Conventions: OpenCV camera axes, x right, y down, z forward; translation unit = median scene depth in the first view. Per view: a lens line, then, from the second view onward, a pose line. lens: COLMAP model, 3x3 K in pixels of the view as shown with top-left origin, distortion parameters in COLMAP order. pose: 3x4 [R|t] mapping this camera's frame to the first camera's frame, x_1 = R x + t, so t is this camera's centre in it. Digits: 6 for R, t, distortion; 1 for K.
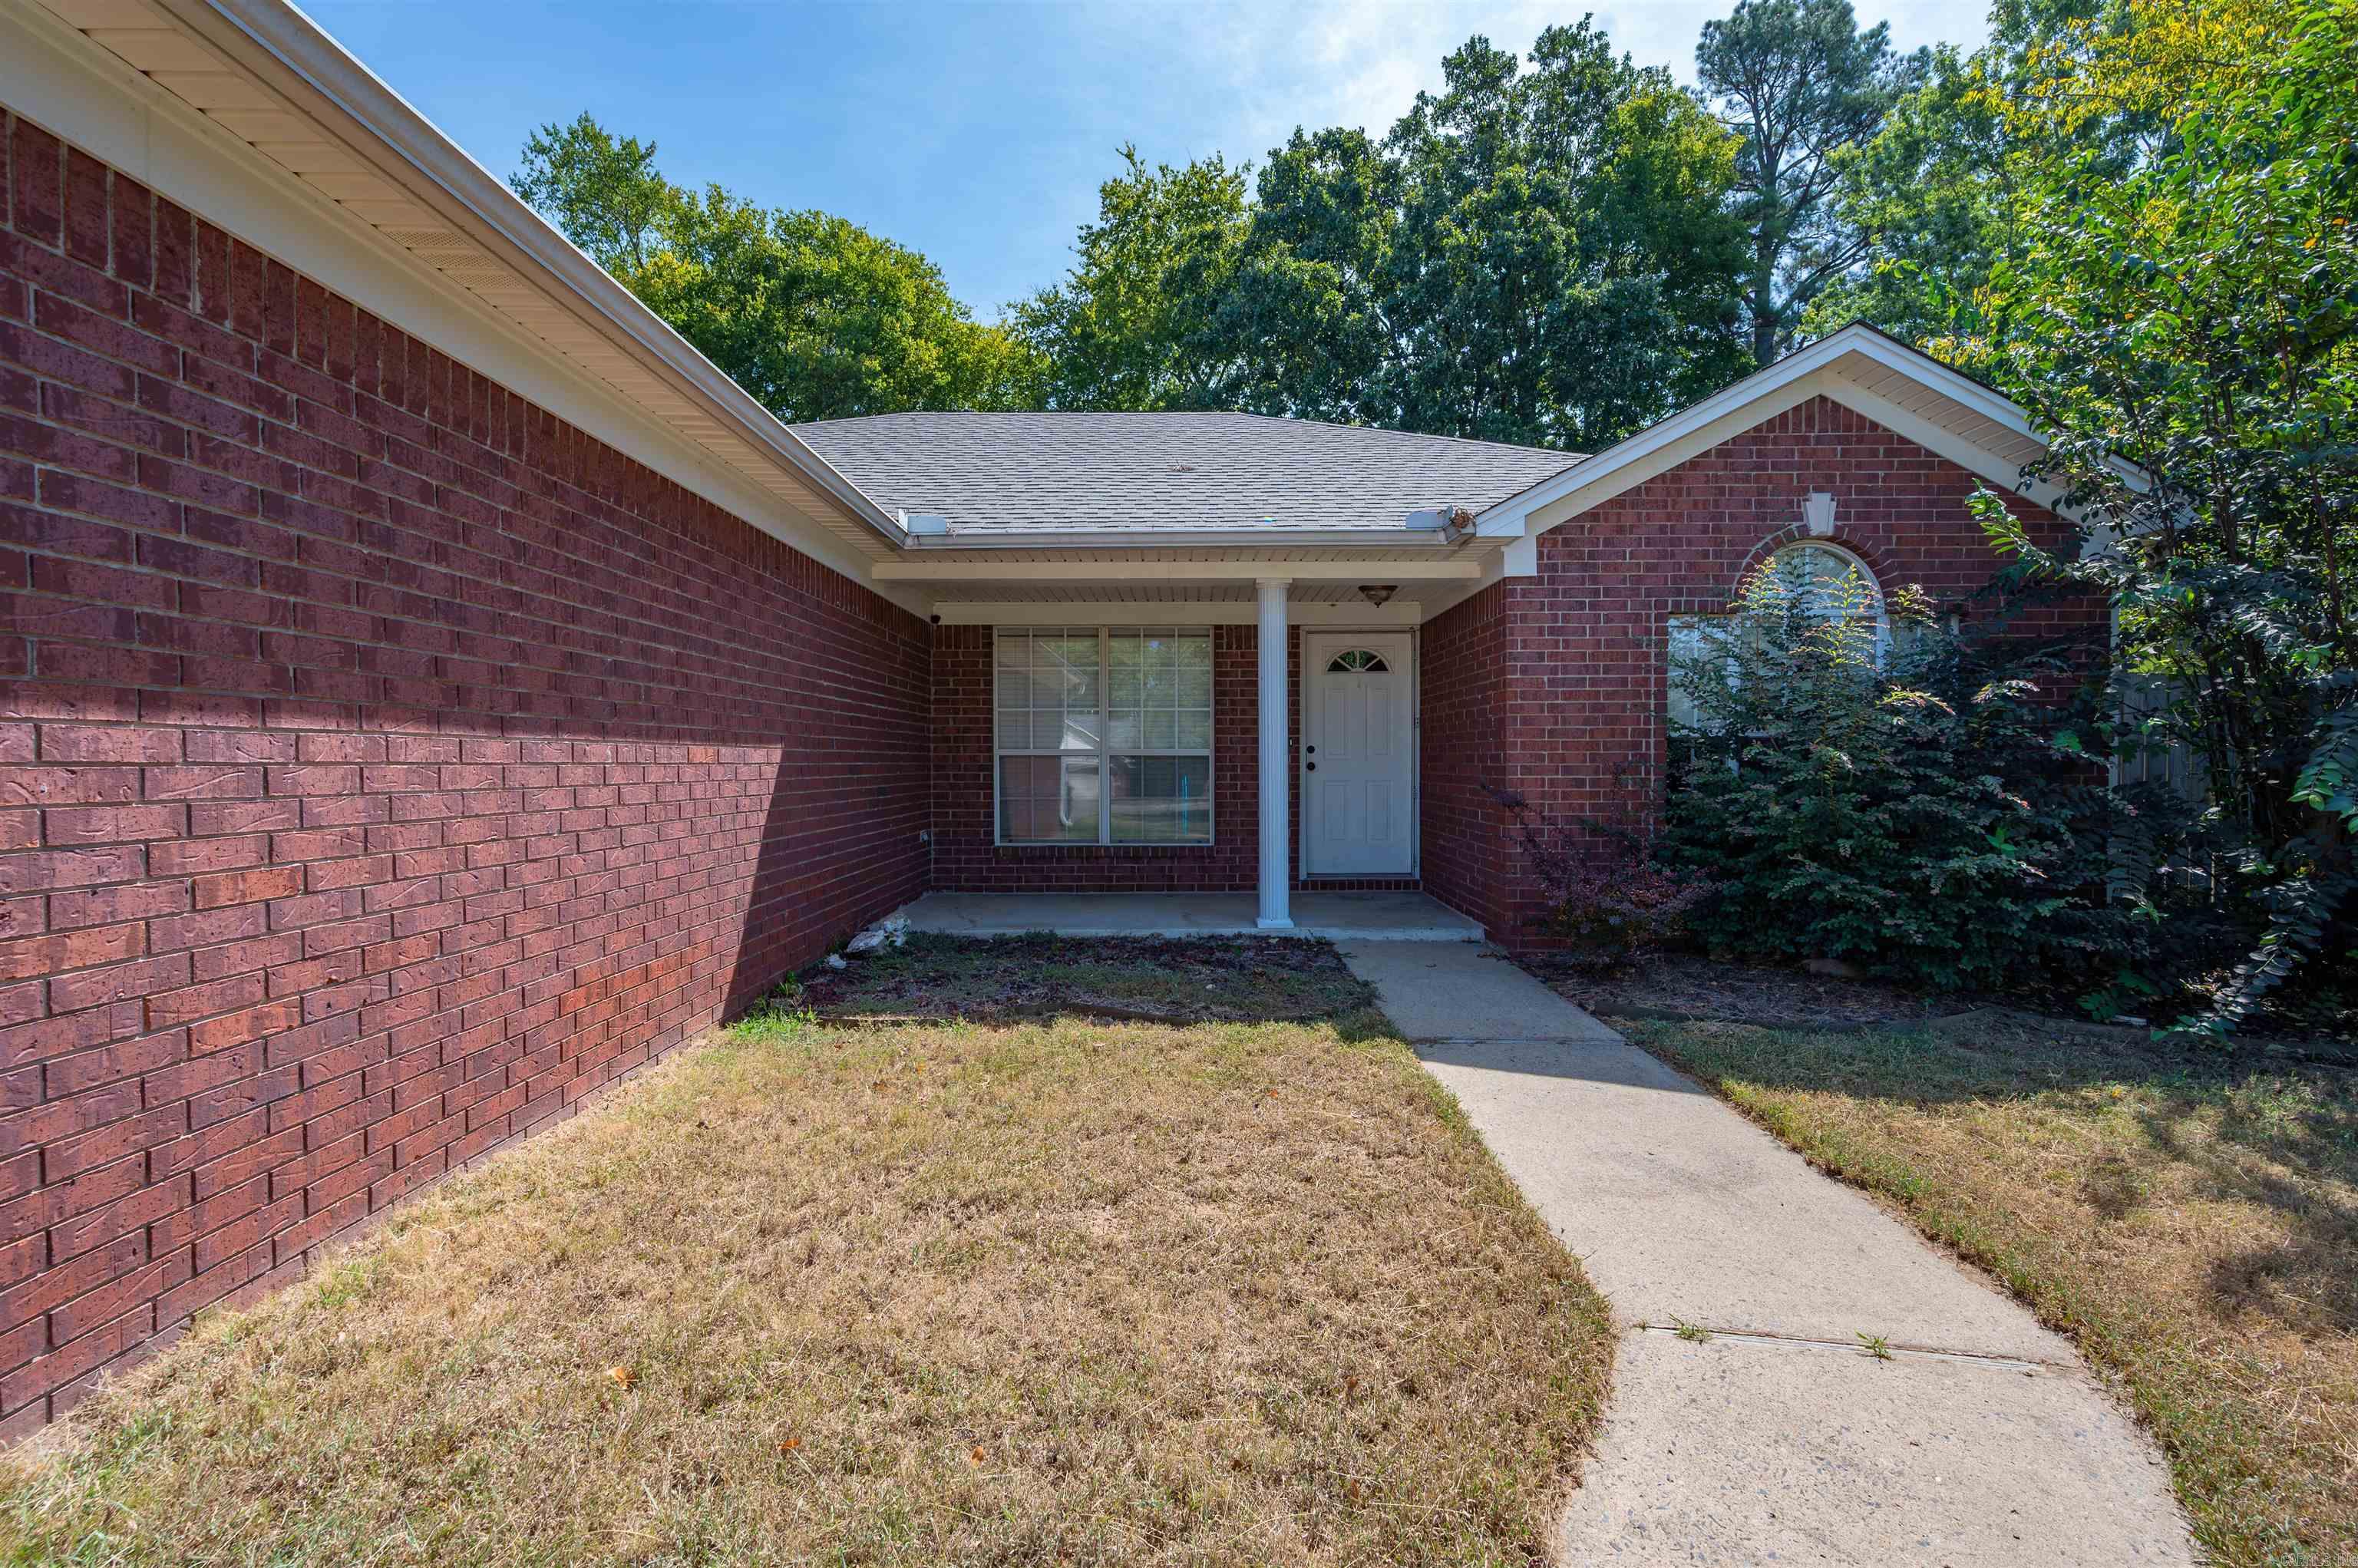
lens RADIAL K [[963.0, 0, 1179.3], [0, 963.0, 775.6], [0, 0, 1]] dist [0.005010, -0.001475]
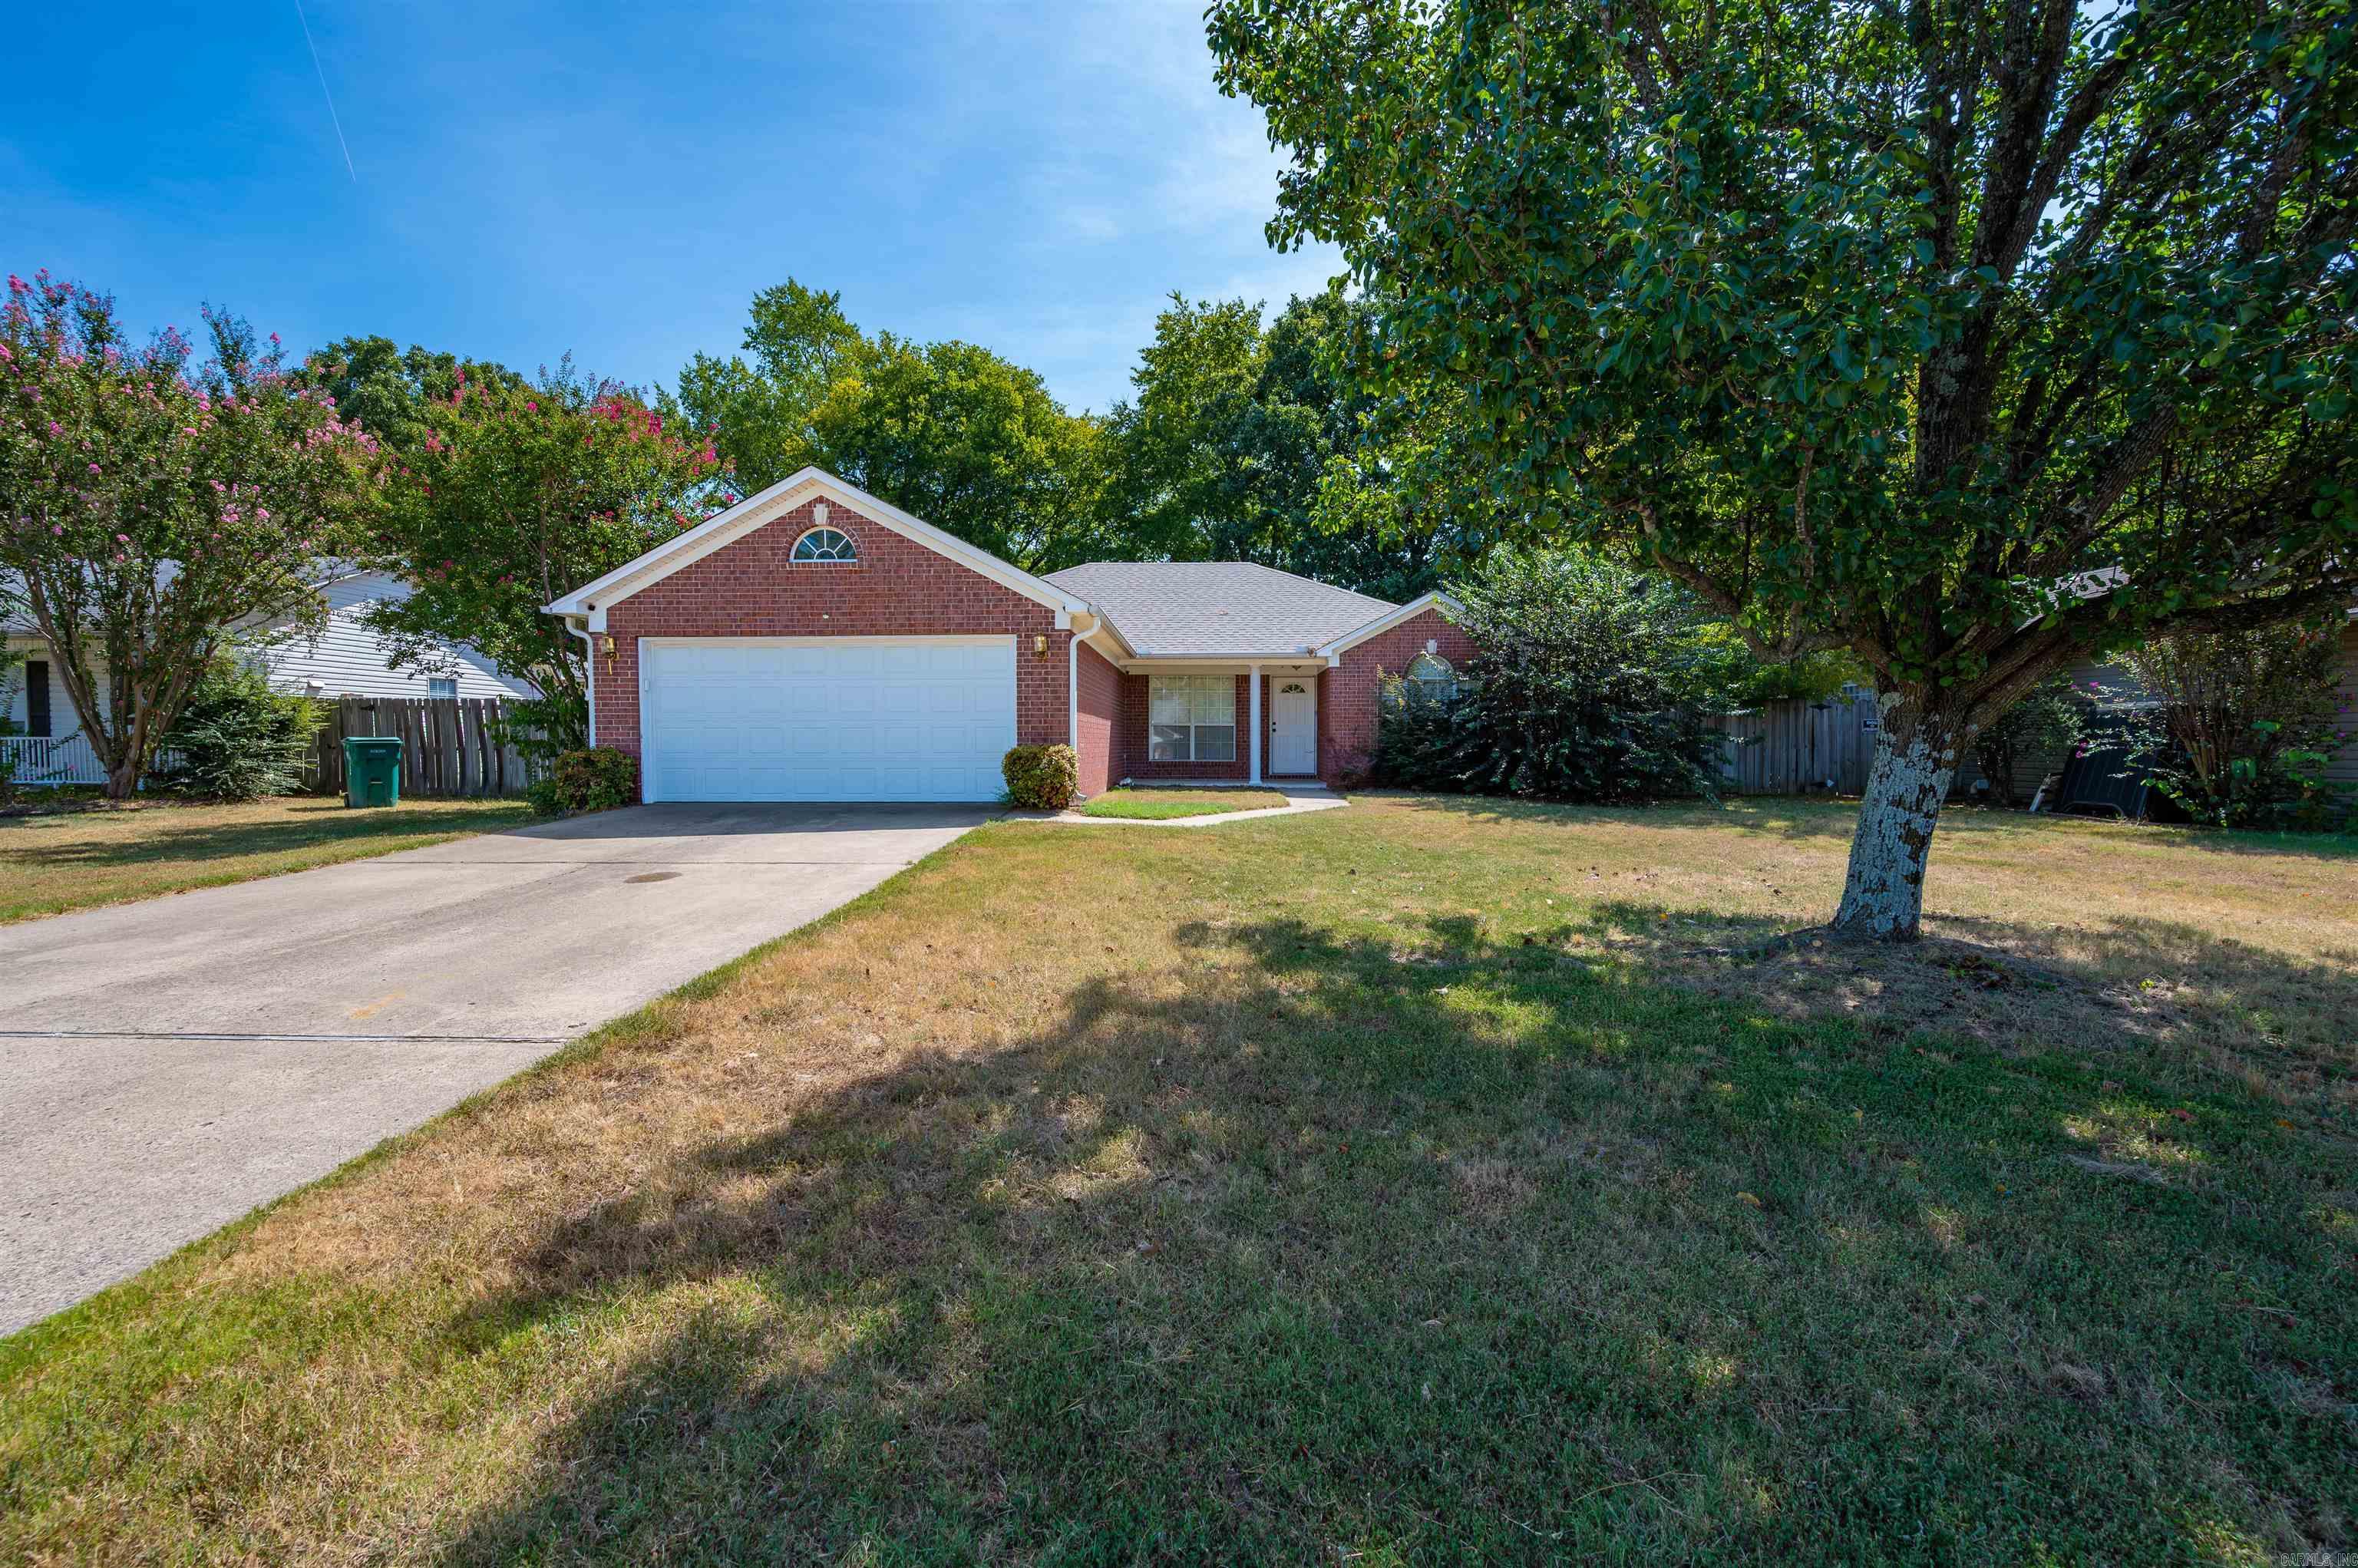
lens RADIAL K [[963.0, 0, 1169.3], [0, 963.0, 802.1], [0, 0, 1]] dist [0.005010, -0.001475]
pose [[0.999507, 0.006247, -0.030783, -0.054154], [-0.004711, 0.998751, 0.049742, 0.054728], [0.031056, -0.049572, 0.998288, -1.525847]]
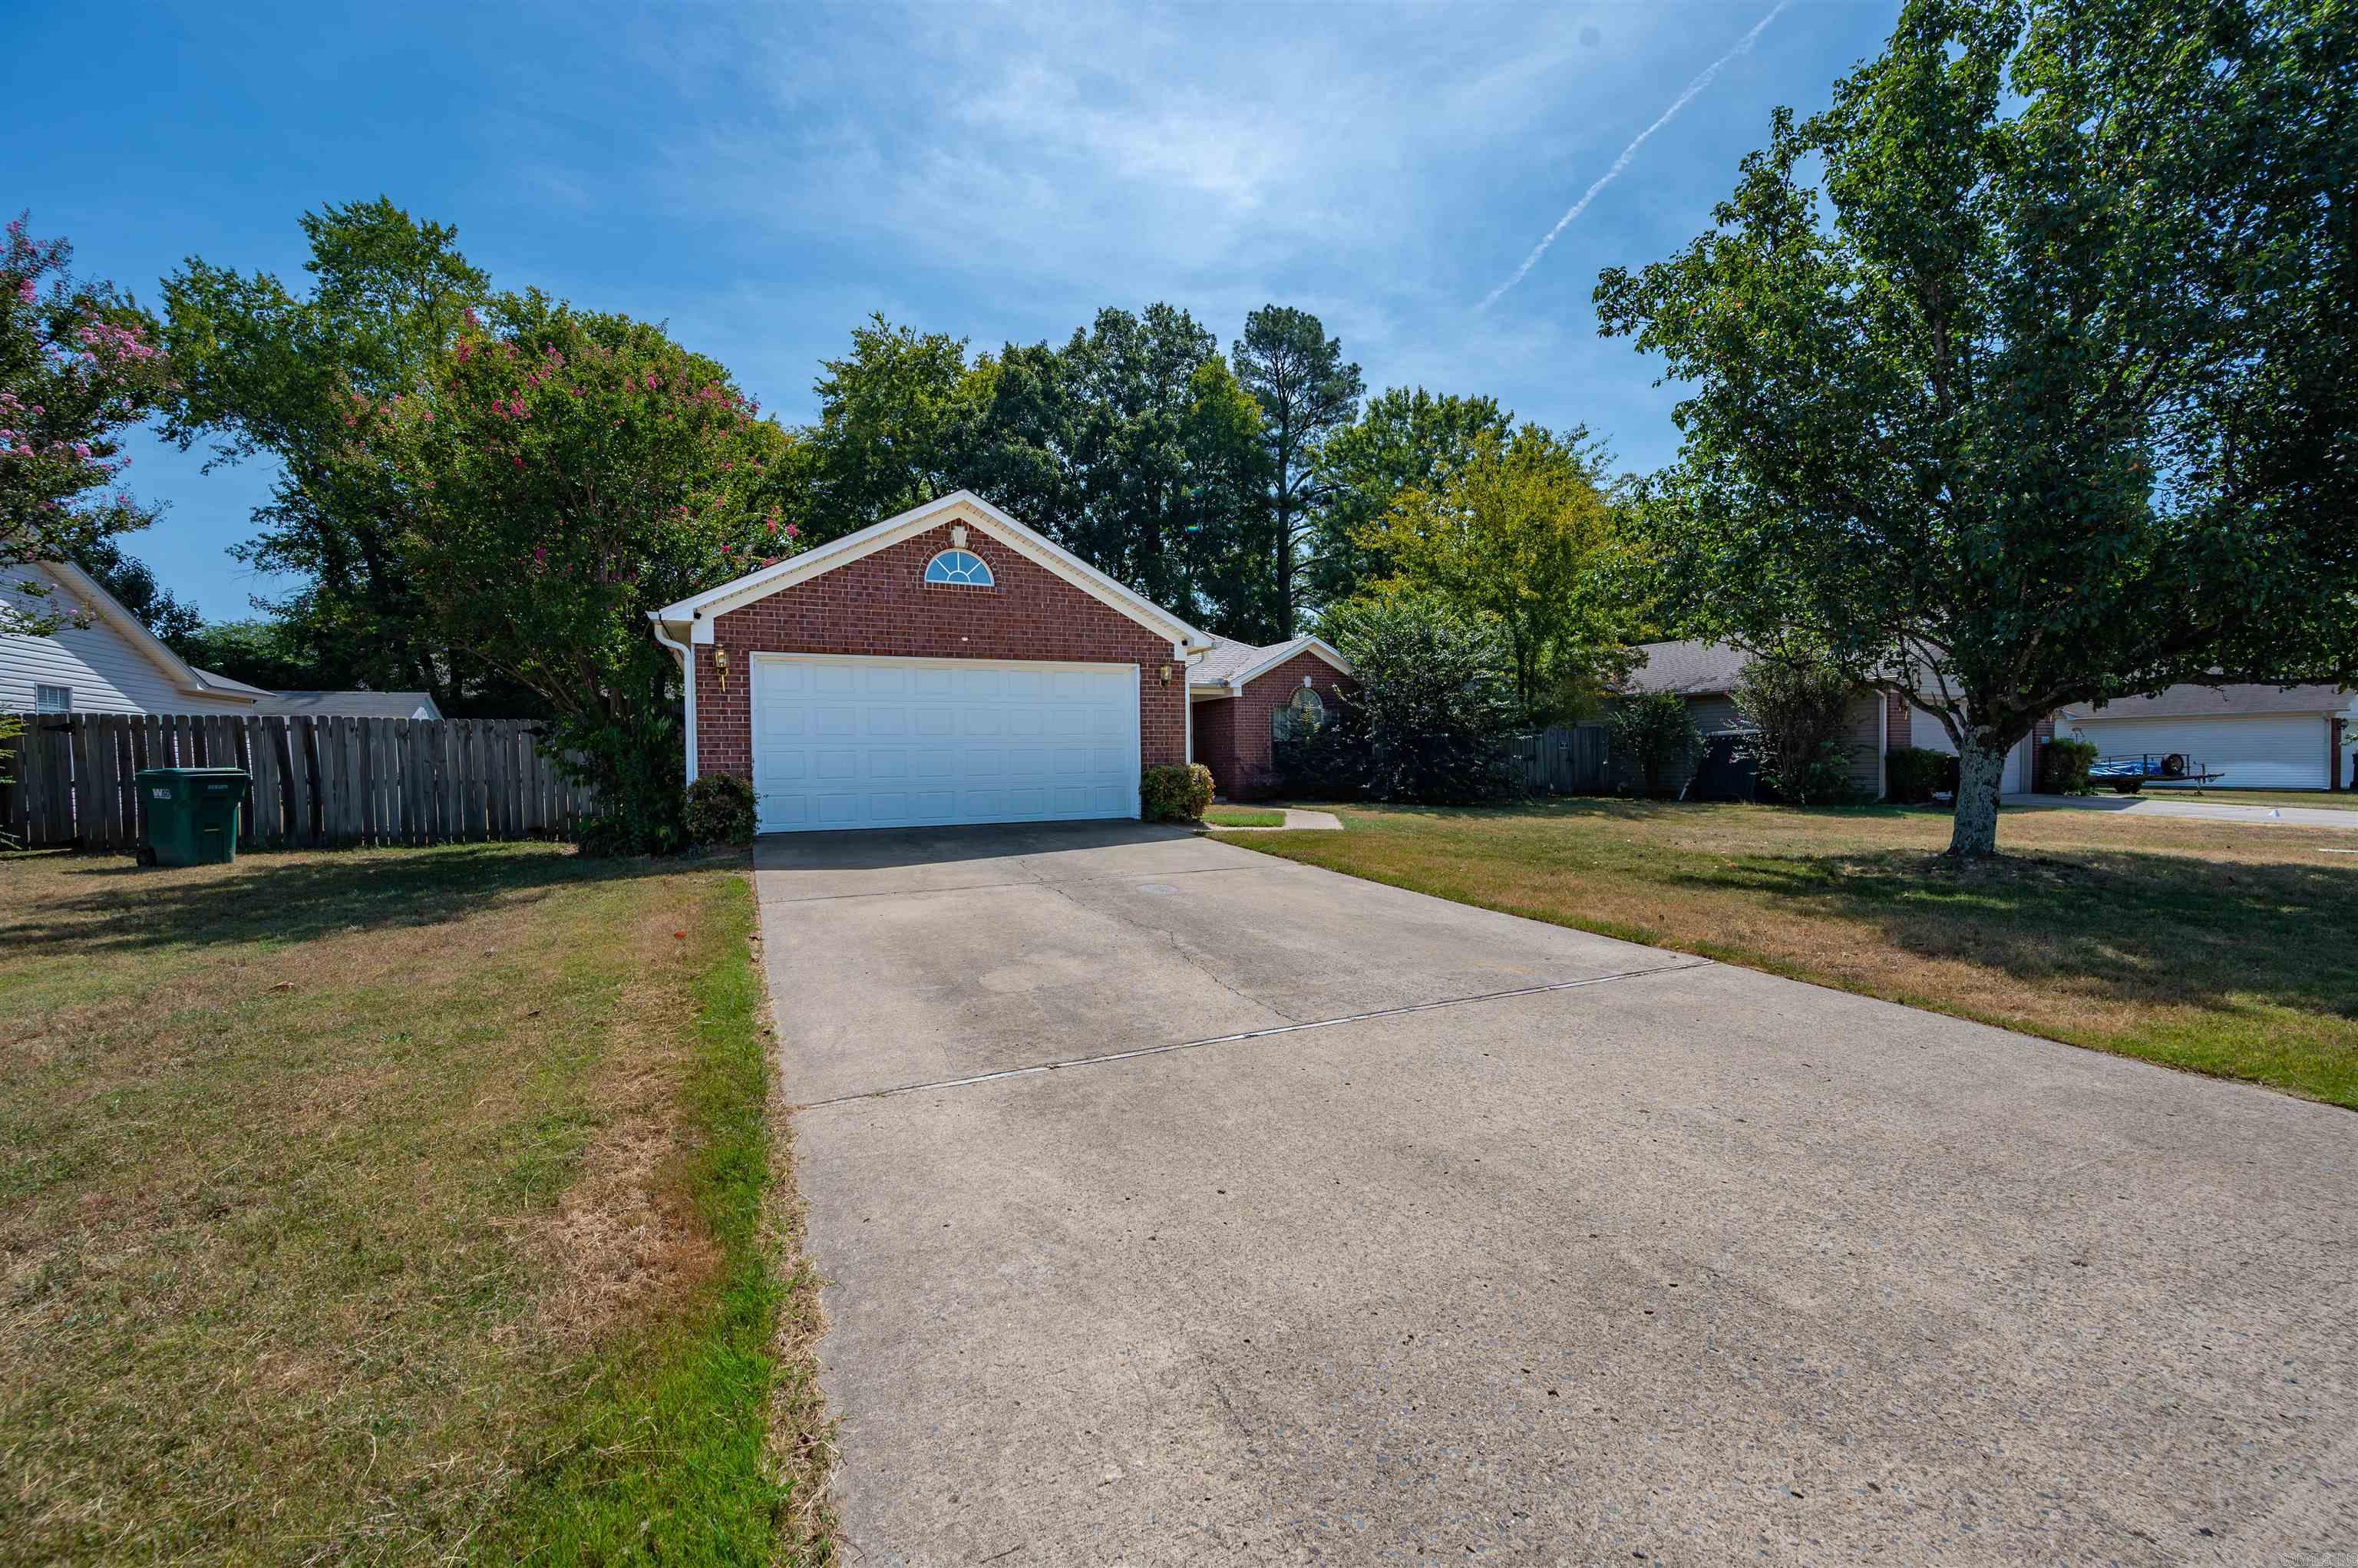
lens RADIAL K [[963.0, 0, 1173.5], [0, 963.0, 783.4], [0, 0, 1]] dist [0.005010, -0.001475]
pose [[0.900870, -0.016352, 0.433781, -1.014284], [0.014481, 0.999866, 0.007618, 0.060421], [-0.433848, -0.000581, 0.900986, -1.514706]]
